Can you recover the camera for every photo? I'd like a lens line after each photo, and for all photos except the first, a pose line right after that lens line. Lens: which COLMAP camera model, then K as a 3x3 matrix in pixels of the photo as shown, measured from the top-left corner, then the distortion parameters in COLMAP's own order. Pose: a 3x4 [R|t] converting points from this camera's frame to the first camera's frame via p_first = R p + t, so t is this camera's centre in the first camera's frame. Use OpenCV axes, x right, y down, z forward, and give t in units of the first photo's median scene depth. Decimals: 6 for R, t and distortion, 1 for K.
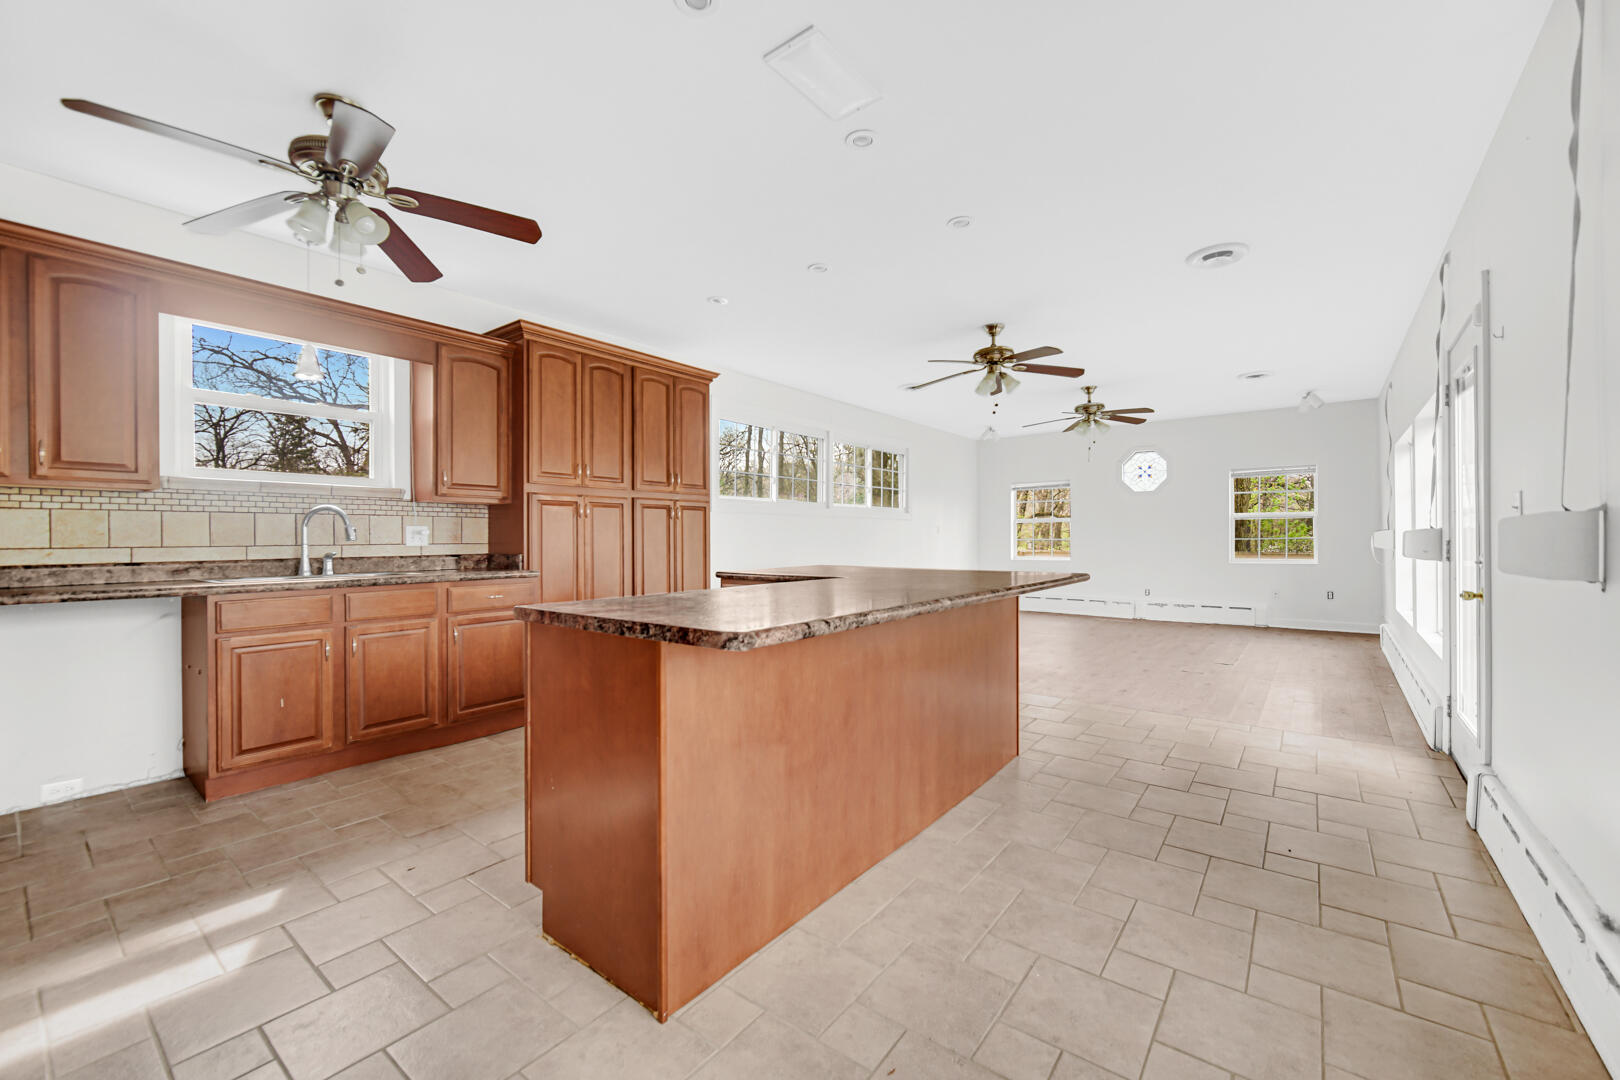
lens RADIAL K [[646.4, 0, 808.0], [0, 646.4, 535.9], [0, 0, 1]] dist [-0.001132, -0.000118]
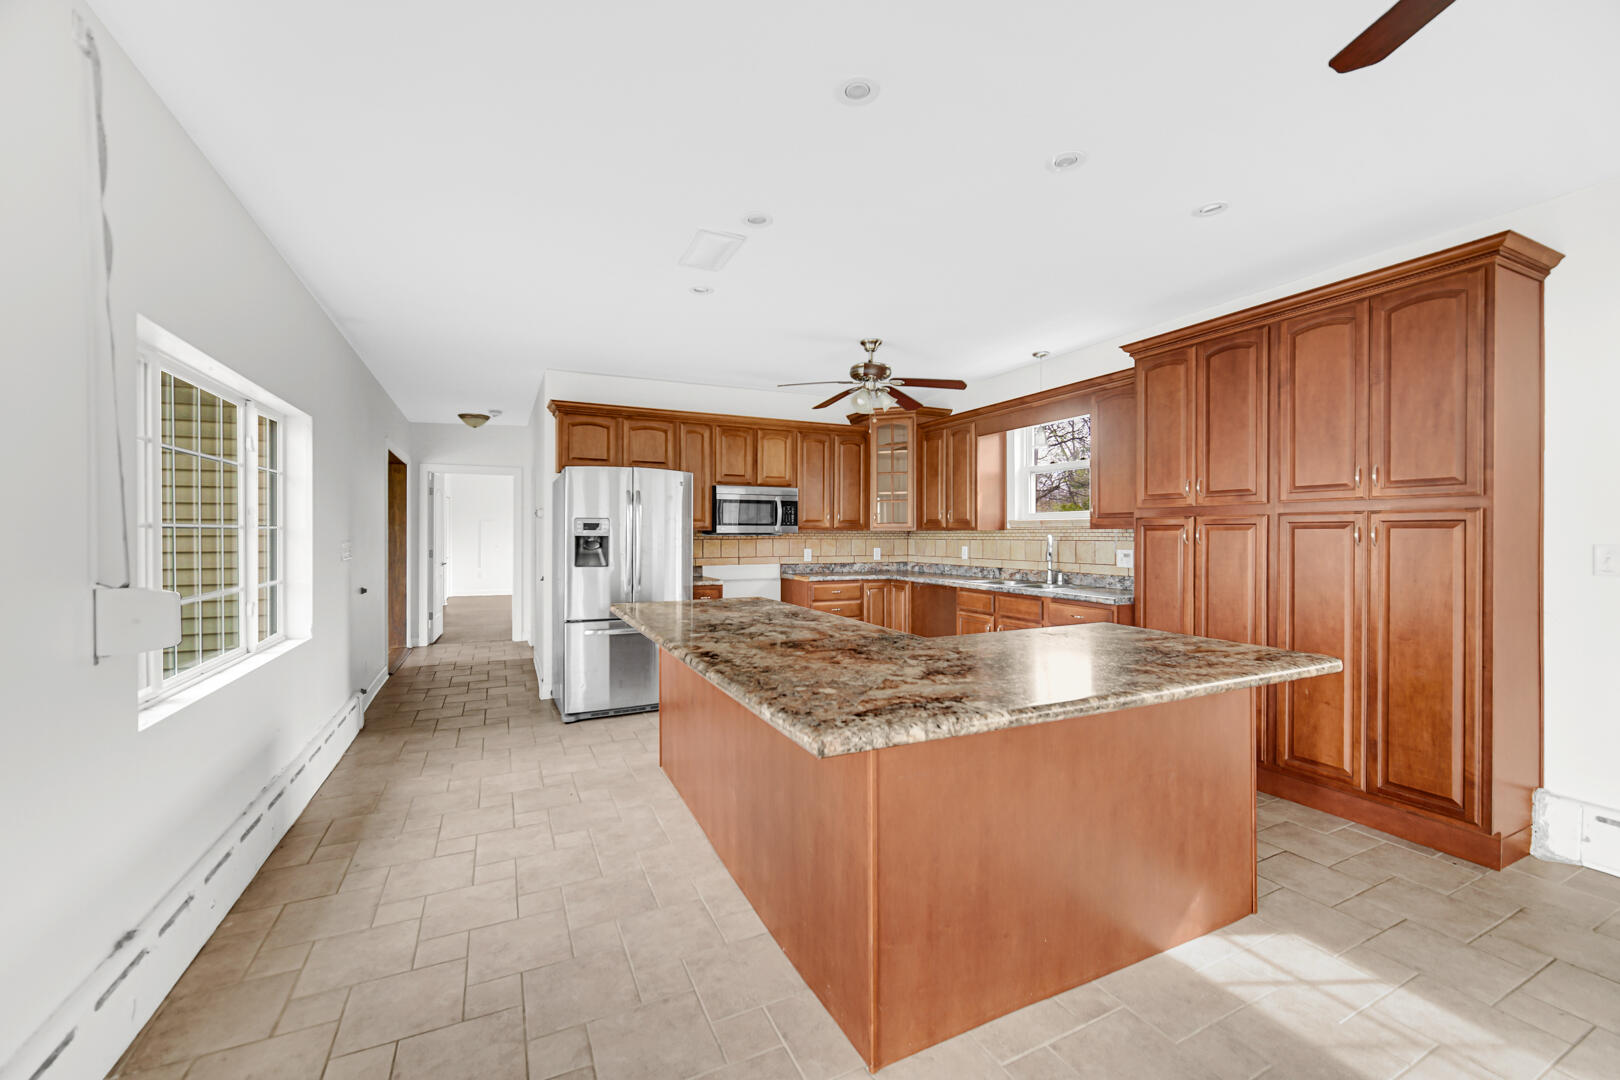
lens RADIAL K [[646.4, 0, 808.0], [0, 646.4, 535.9], [0, 0, 1]] dist [-0.001132, -0.000118]
pose [[-0.446641, 0.008917, -0.894669, 0.542154], [0.005187, 0.999959, 0.007377, -0.041711], [0.894698, -0.001346, -0.446669, 0.826409]]
